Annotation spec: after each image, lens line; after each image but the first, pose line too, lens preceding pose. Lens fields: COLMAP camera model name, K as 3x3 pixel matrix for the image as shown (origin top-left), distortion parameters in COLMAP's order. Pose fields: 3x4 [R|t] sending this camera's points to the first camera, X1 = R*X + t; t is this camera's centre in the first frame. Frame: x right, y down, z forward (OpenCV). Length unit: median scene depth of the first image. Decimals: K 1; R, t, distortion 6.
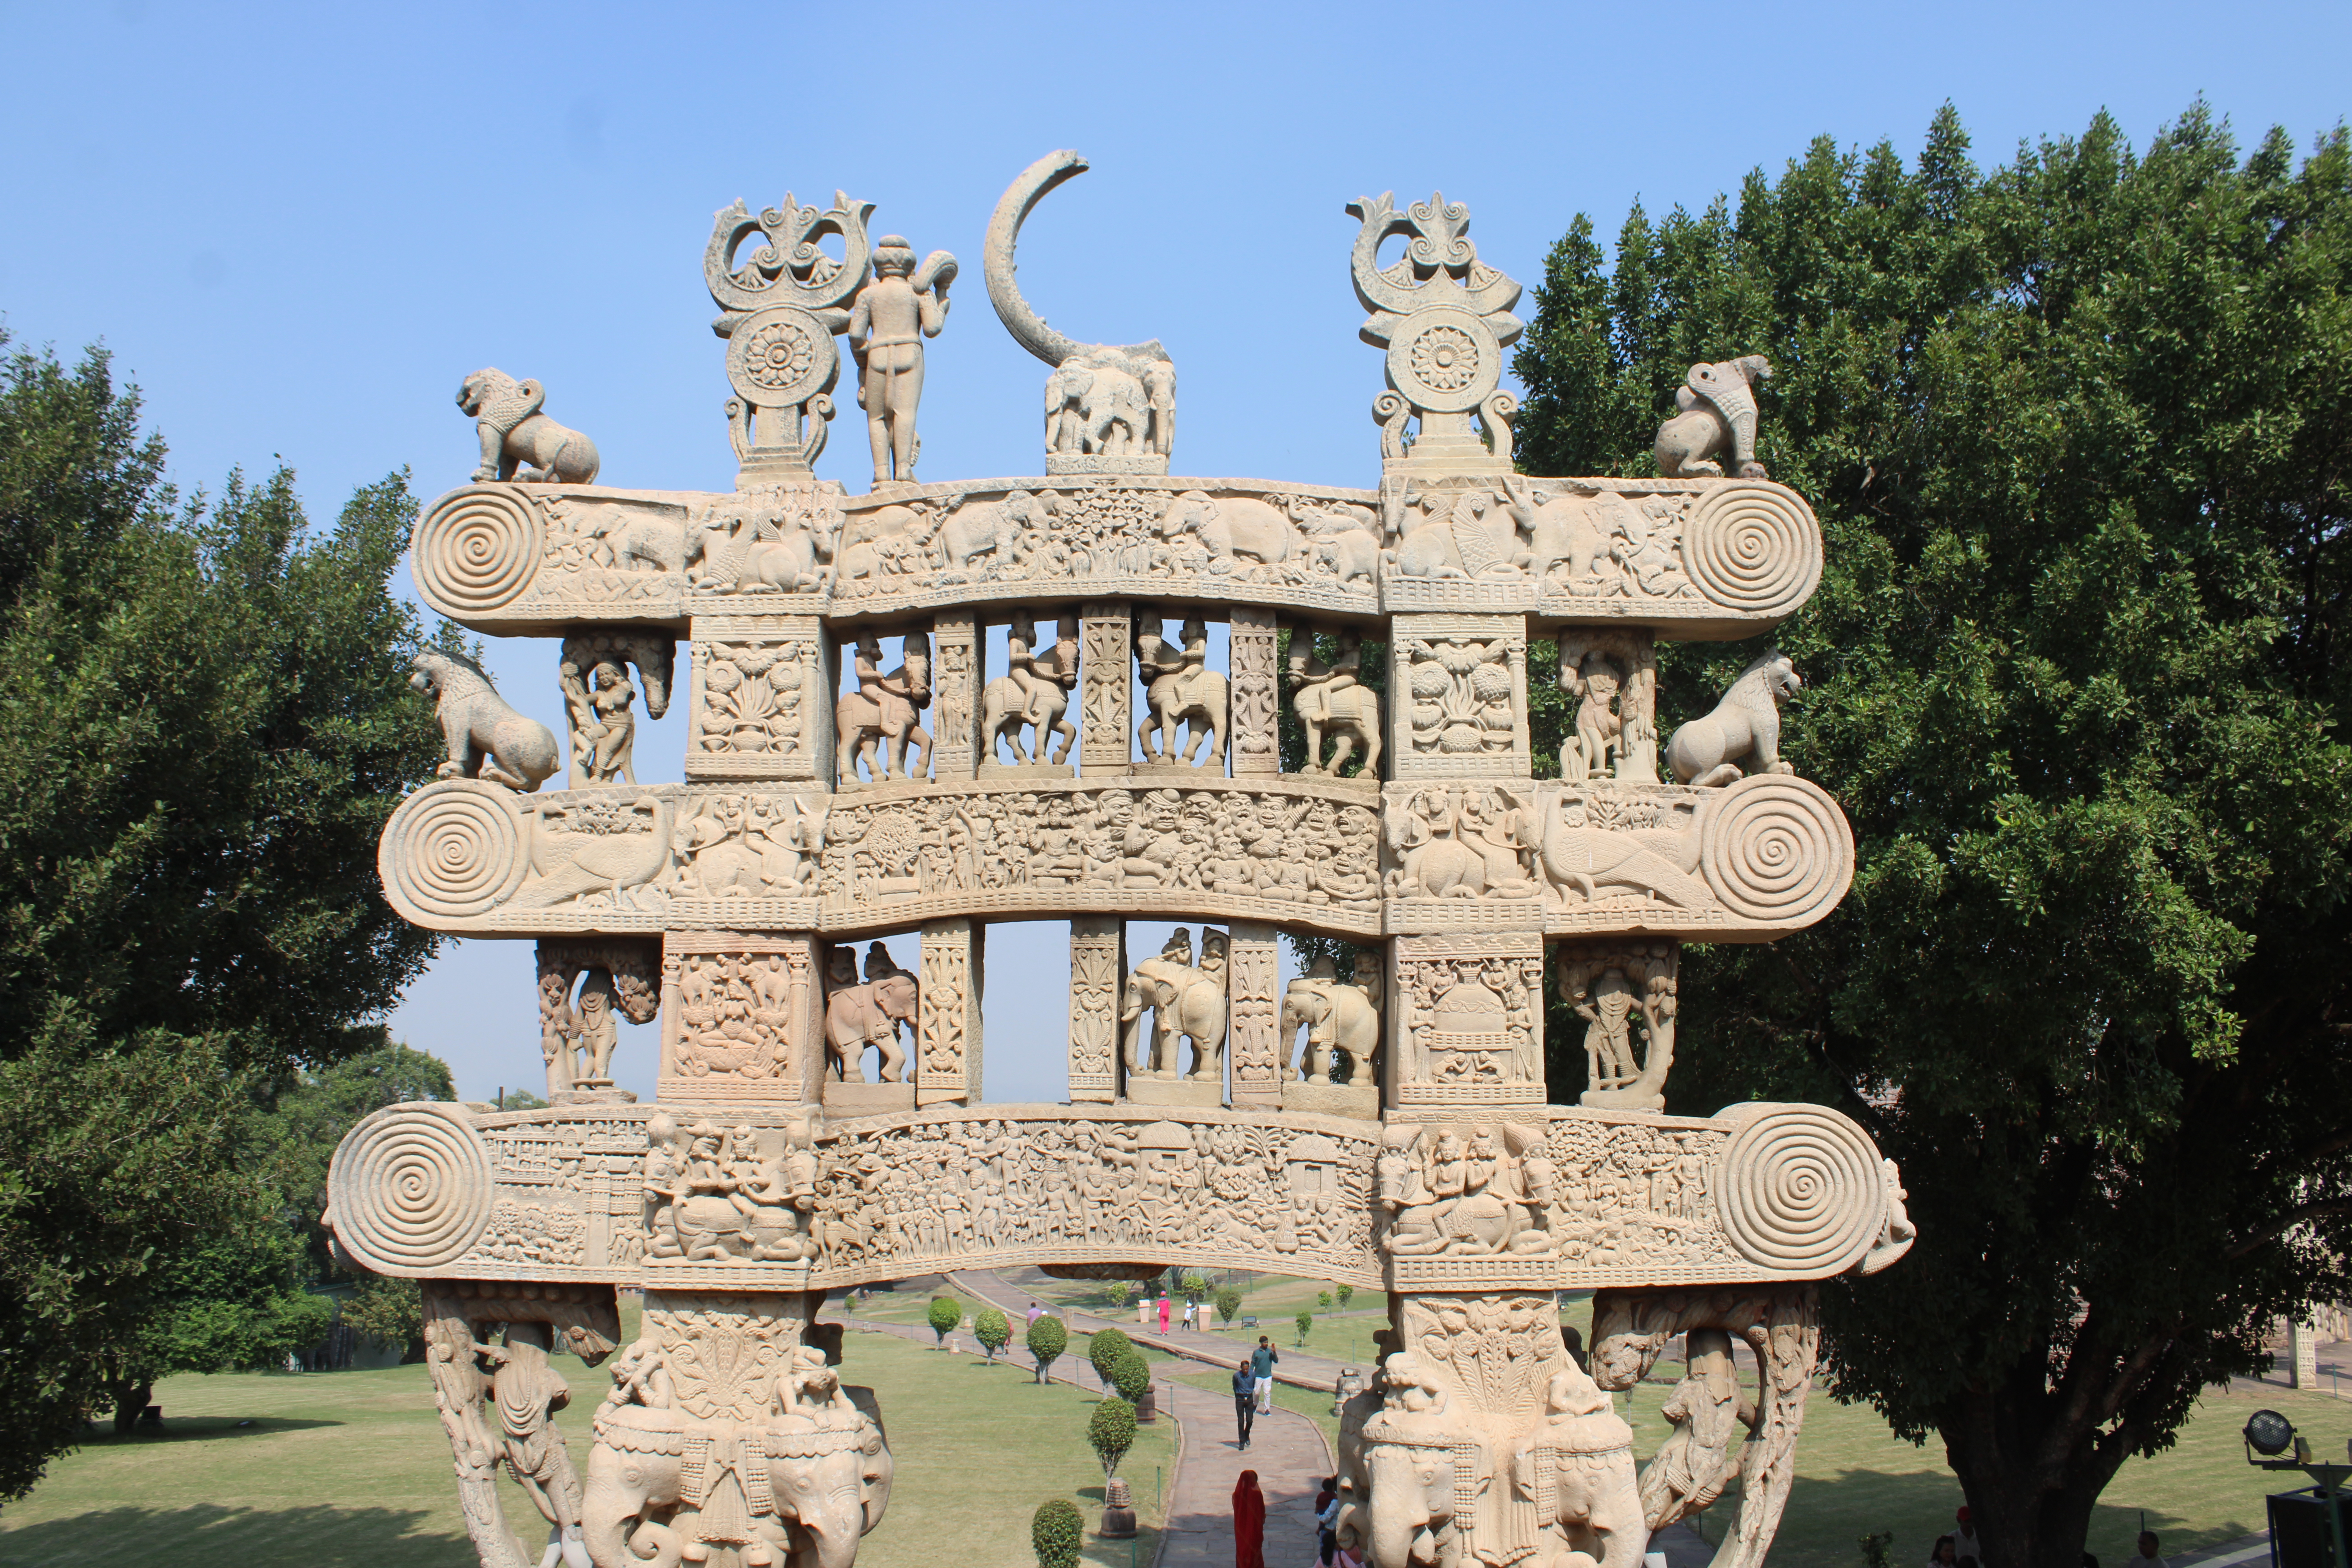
lens RADIAL K [[1947.9, 0, 1174.9], [0, 1947.9, 783.5], [0, 0, 1]] dist [-0.142293, 0.055983]
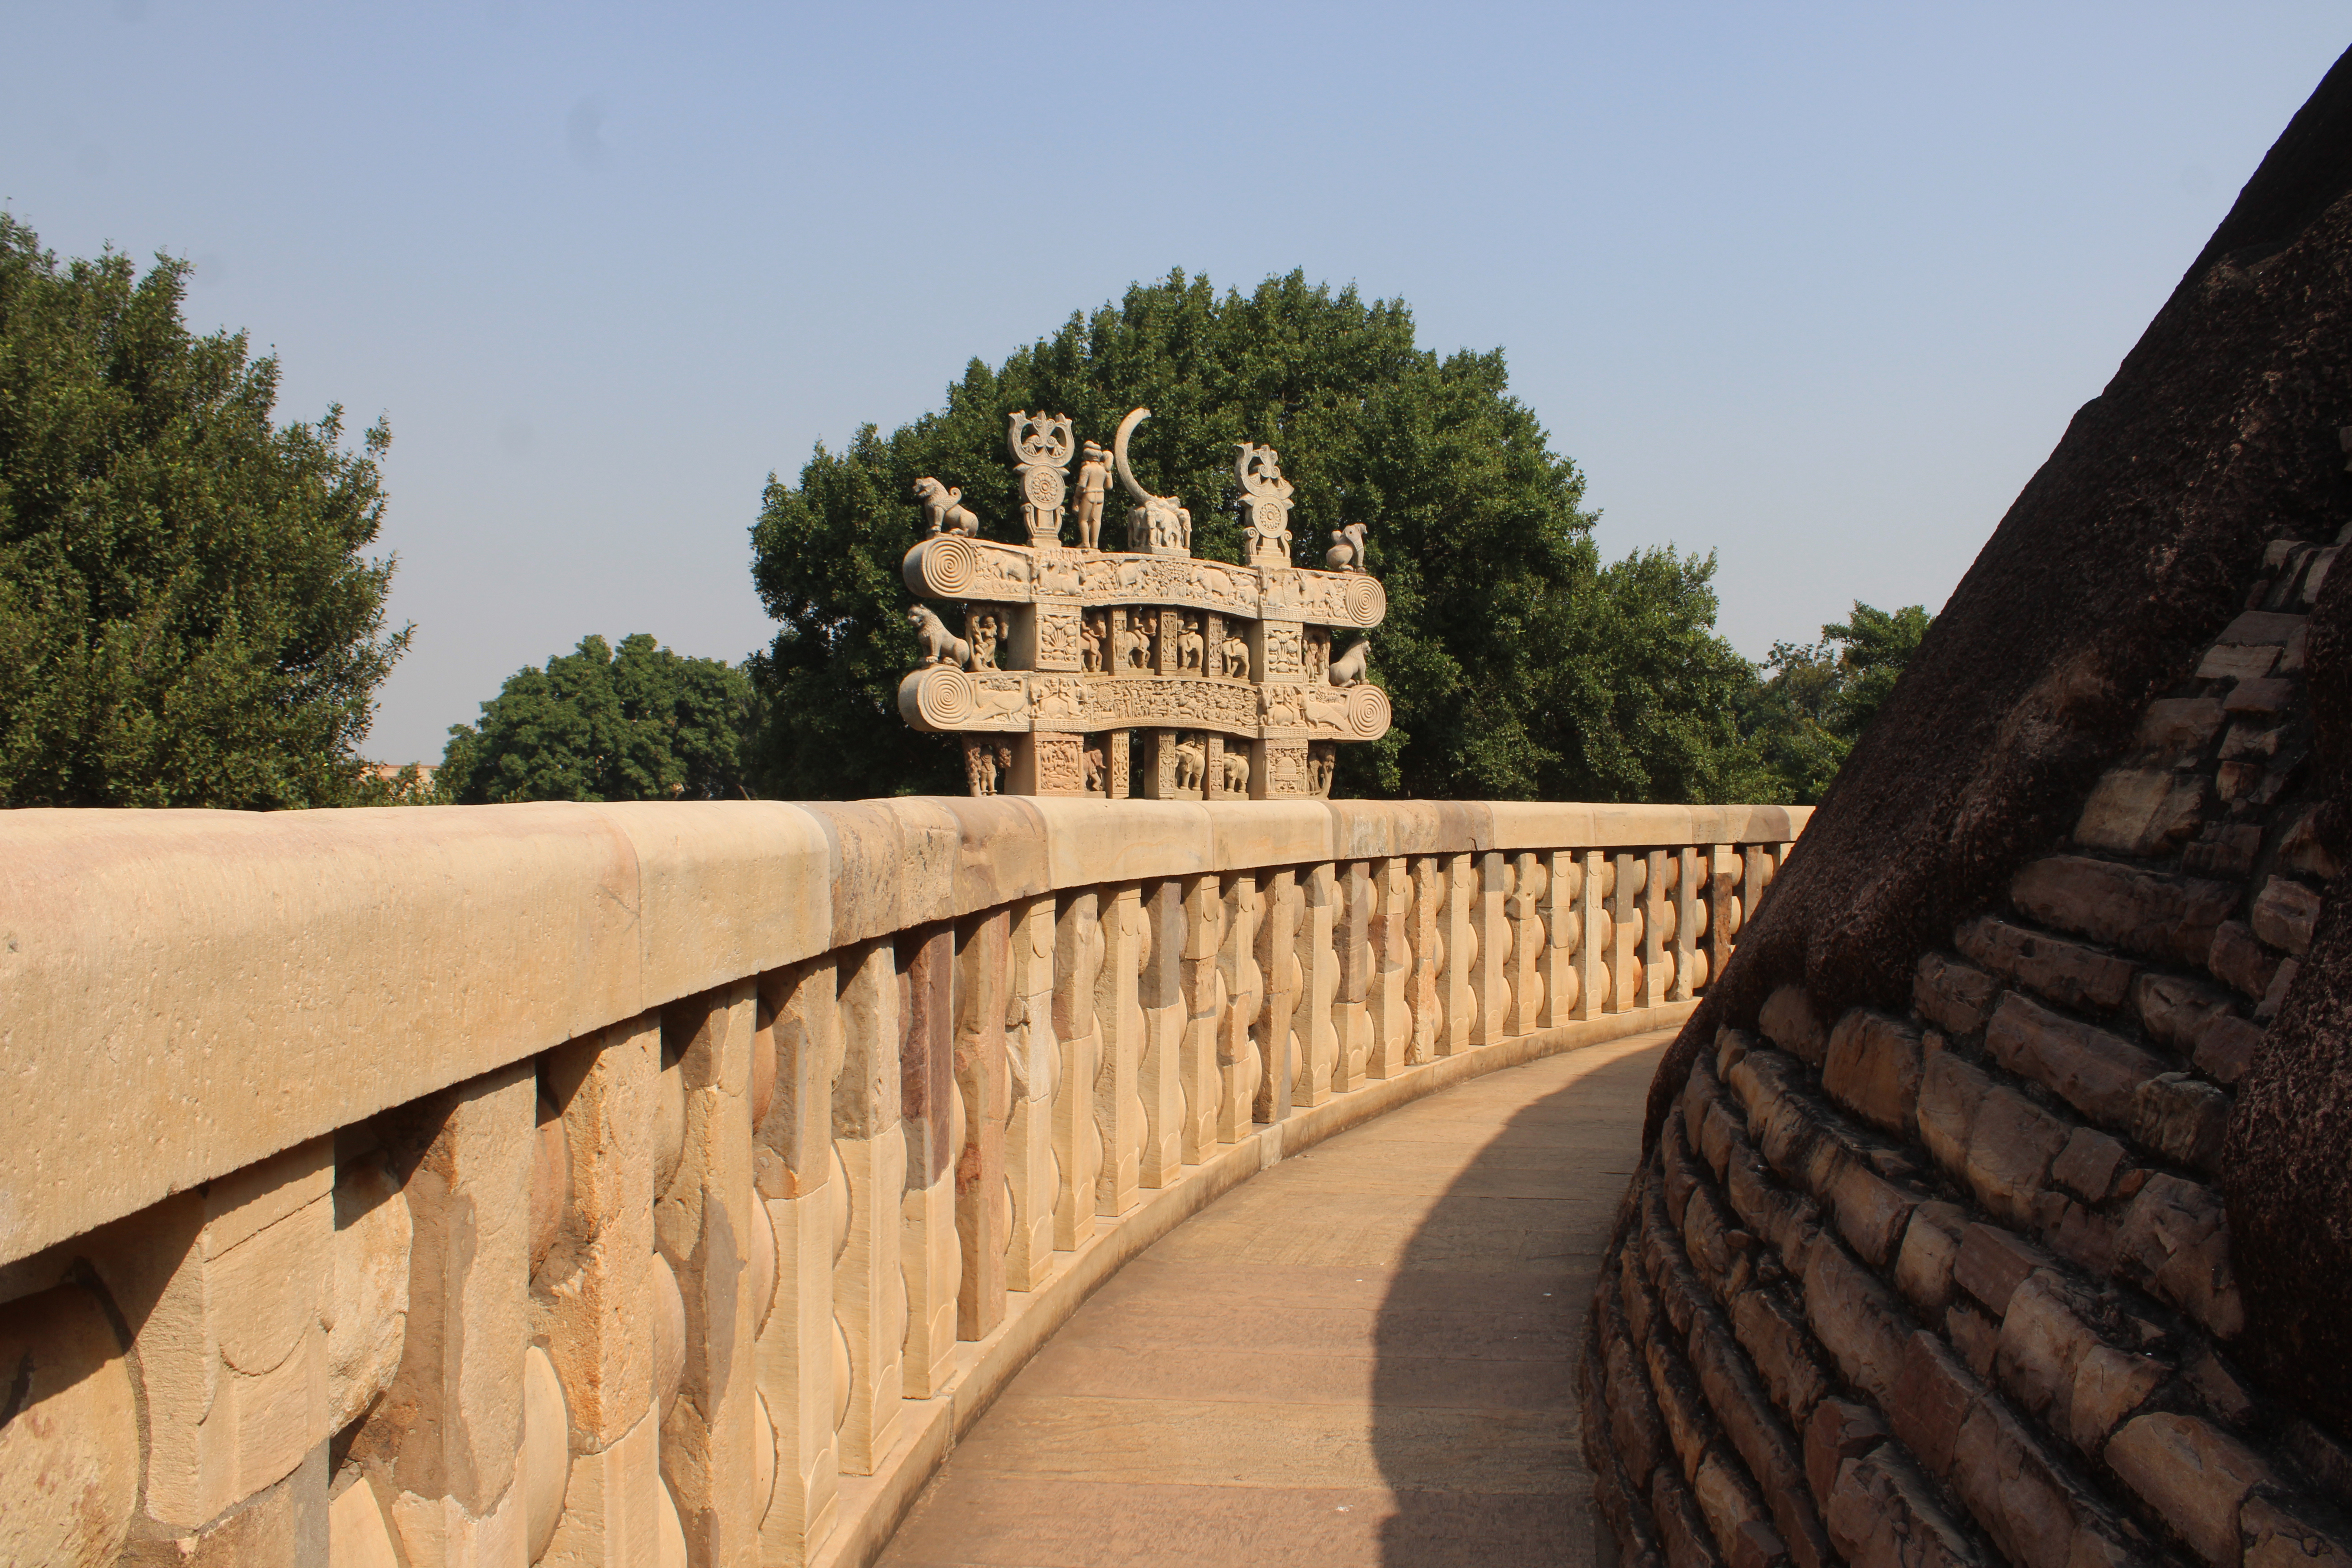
lens RADIAL K [[1947.9, 0, 1177.4], [0, 1947.9, 783.5], [0, 0, 1]] dist [-0.142293, 0.055983]
pose [[0.807960, 0.006487, 0.589202, -1.555108], [-0.091051, 0.989304, 0.113965, -0.157190], [-0.582160, -0.145727, 0.799908, -1.109408]]
